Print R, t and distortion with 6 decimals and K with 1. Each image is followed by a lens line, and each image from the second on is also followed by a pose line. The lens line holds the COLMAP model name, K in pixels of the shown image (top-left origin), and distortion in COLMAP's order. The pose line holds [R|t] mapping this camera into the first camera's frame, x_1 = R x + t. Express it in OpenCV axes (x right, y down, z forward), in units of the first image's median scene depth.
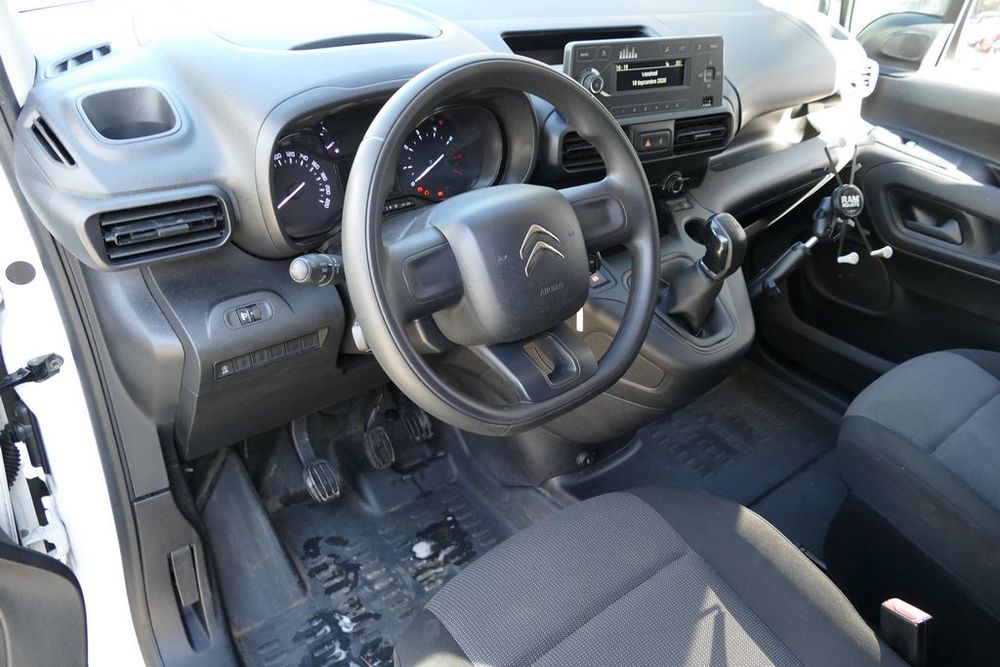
lens RADIAL K [[752.2, 0, 498.3], [0, 752.2, 333.7], [0, 0, 1]] dist [0.001432, 0.000484]
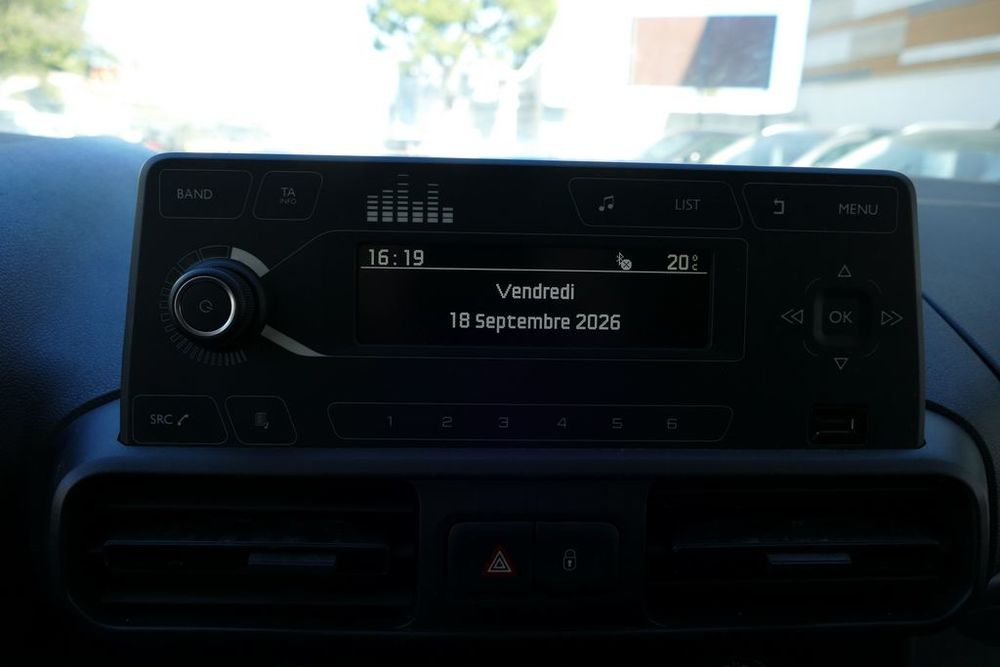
lens RADIAL K [[753.0, 0, 500.6], [0, 753.0, 332.5], [0, 0, 1]] dist [-0.004888, -0.001561]
pose [[0.884043, 0.069907, -0.462147, 0.307107], [-0.220909, 0.933841, -0.281319, -0.256052], [0.411906, 0.350790, 0.840999, 0.779168]]
